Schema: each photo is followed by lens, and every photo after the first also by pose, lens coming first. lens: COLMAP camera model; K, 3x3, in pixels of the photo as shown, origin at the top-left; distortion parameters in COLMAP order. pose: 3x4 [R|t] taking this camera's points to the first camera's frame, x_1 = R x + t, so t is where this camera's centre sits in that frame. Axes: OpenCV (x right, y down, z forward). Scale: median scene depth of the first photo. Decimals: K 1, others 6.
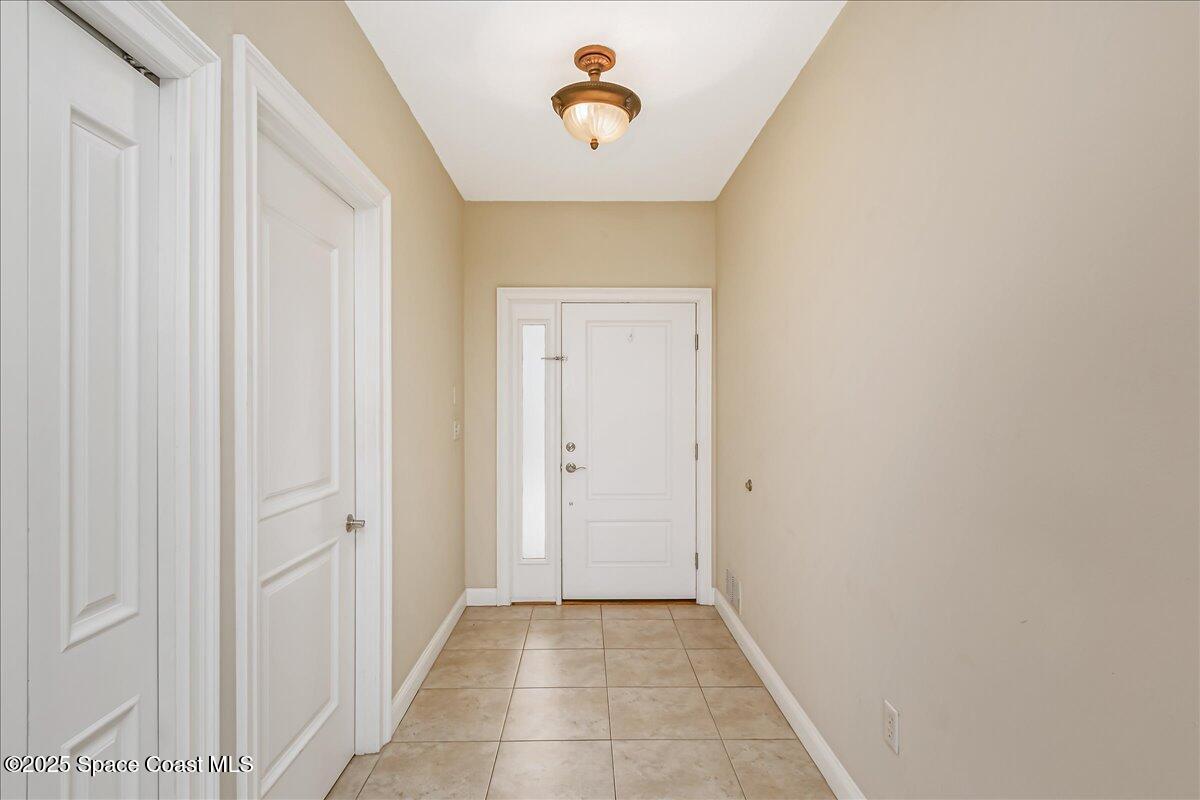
lens RADIAL K [[602.5, 0, 593.6], [0, 602.5, 407.8], [0, 0, 1]] dist [0.003205, 0.000073]
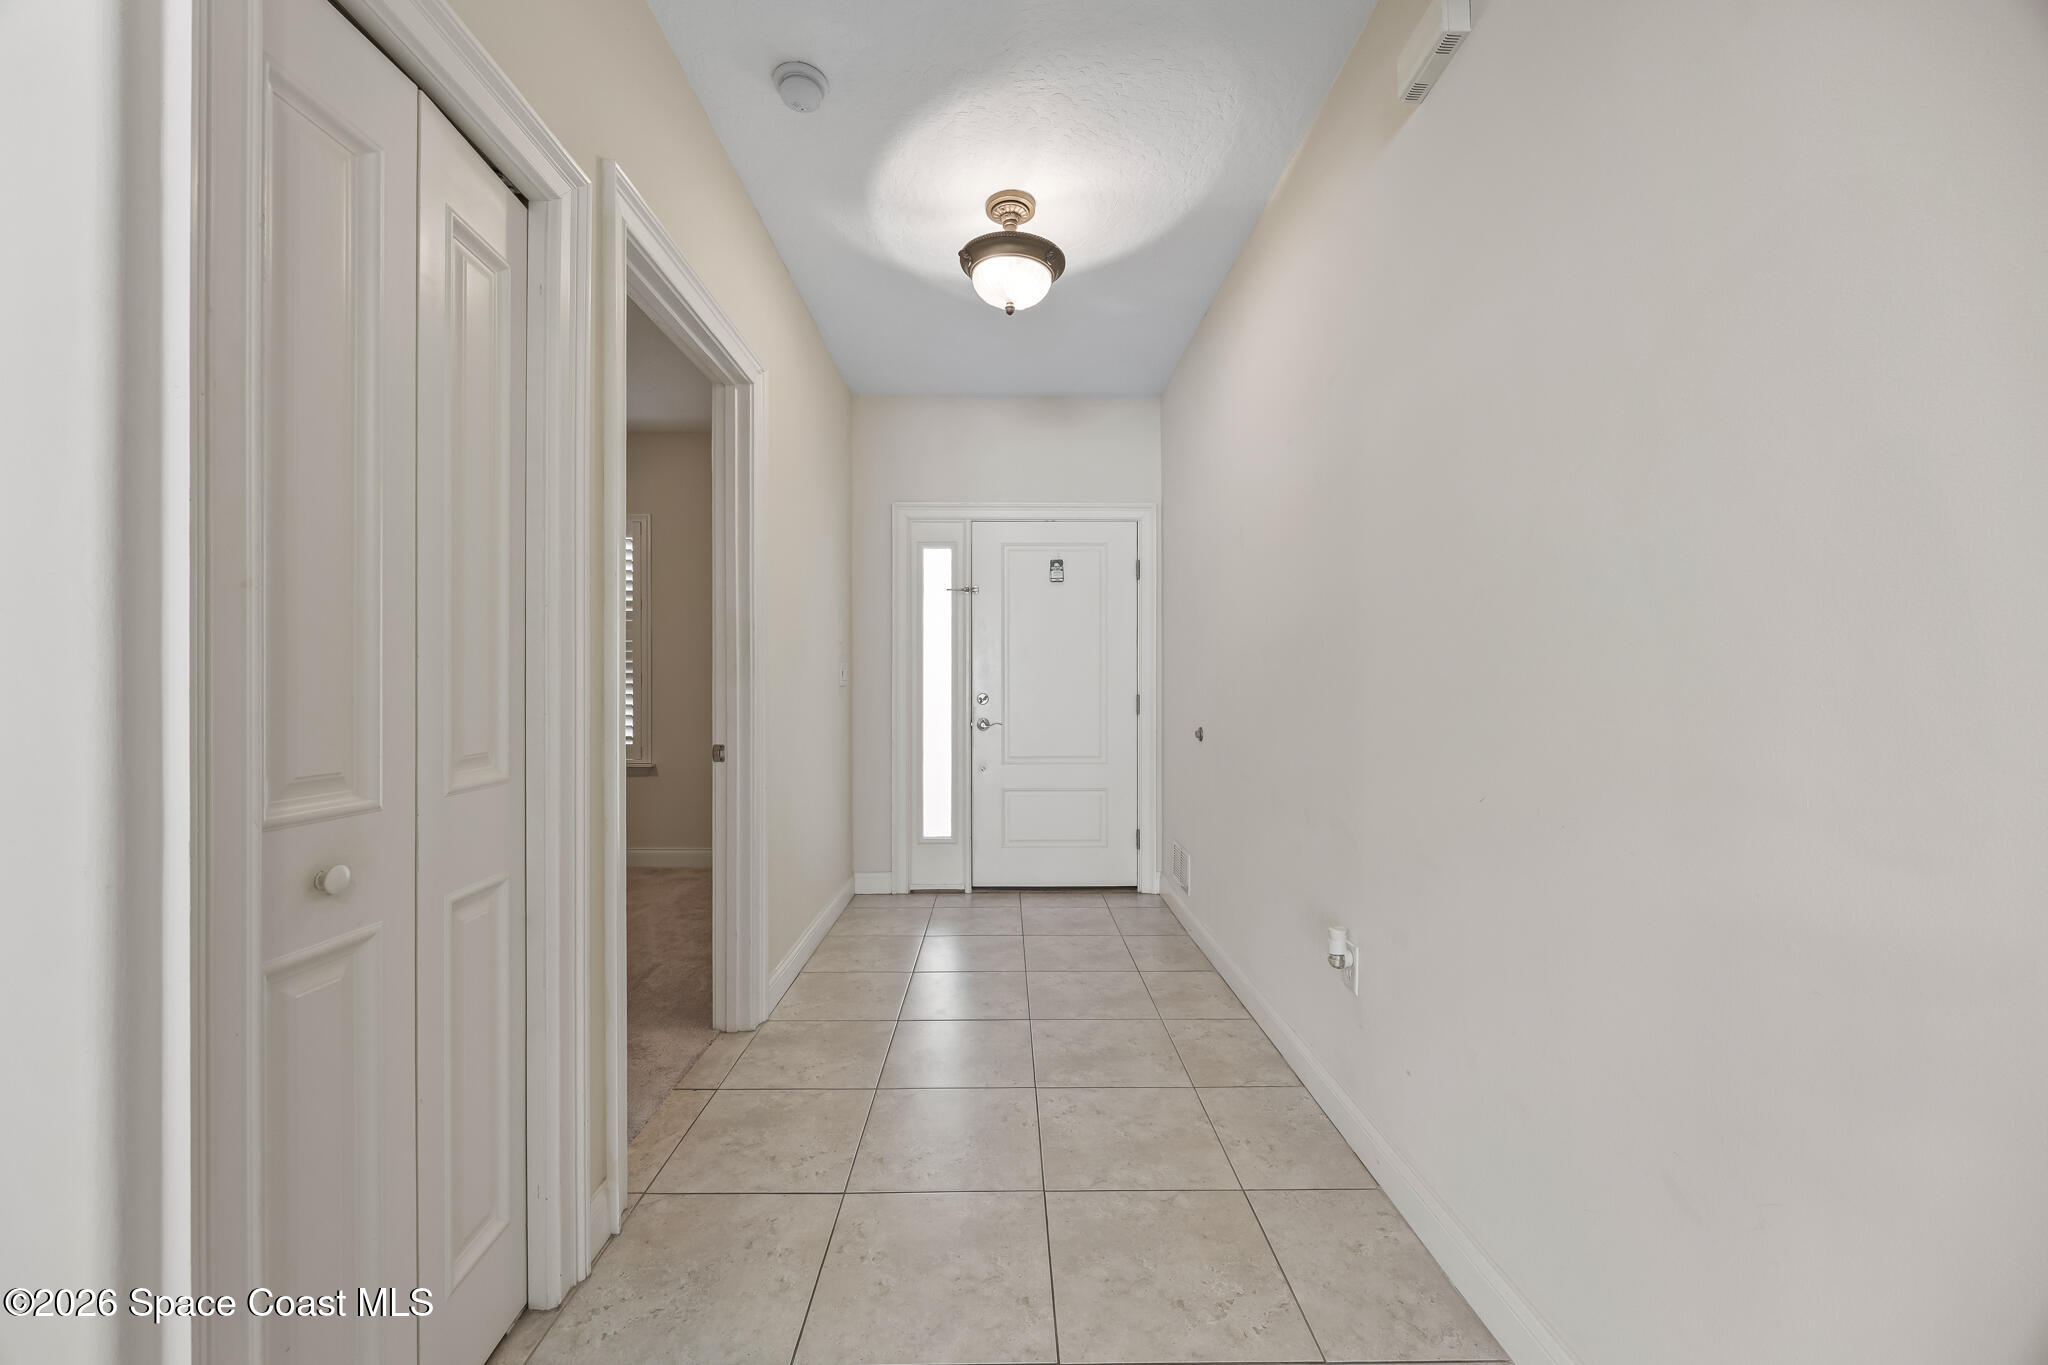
lens RADIAL K [[778.1, 0, 1014.8], [0, 778.1, 690.6], [0, 0, 1]] dist [-0.003712, 0.000335]
pose [[1.000000, -0.000012, 0.000415, 0.005434], [0.000012, 1.000000, -0.000917, 0.069289], [-0.000415, 0.000917, 0.999999, -0.060886]]
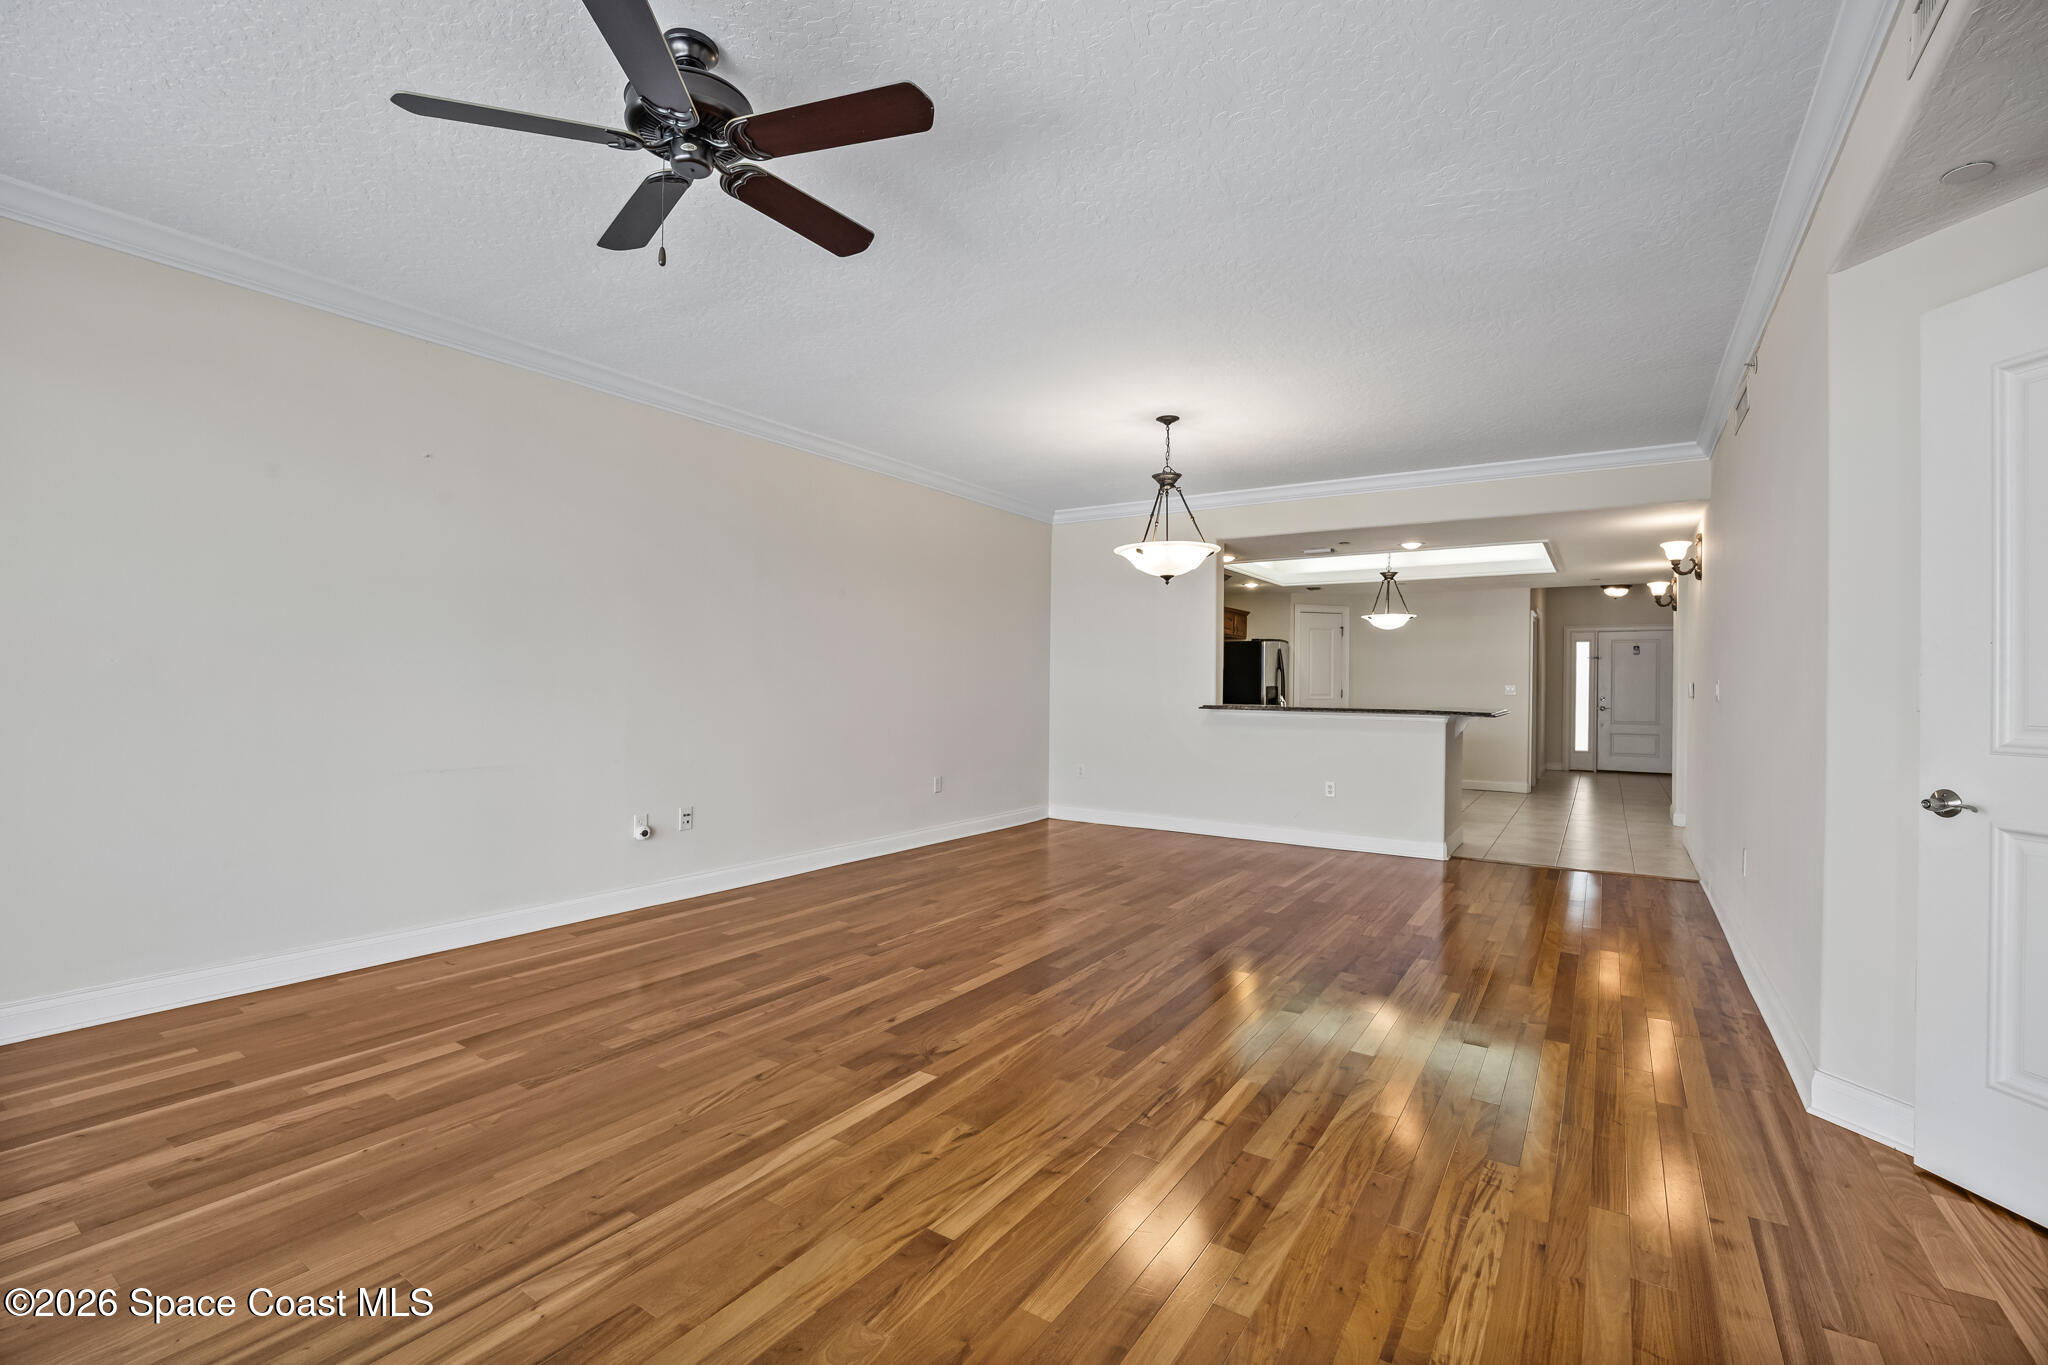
lens RADIAL K [[890.0, 0, 1036.9], [0, 890.0, 684.9], [0, 0, 1]] dist [-0.014995, 0.000626]
pose [[0.817758, 0.007538, -0.575513, 0.163313], [-0.011123, 0.999934, -0.002707, 0.057813], [0.575455, 0.008615, 0.817788, -3.492535]]
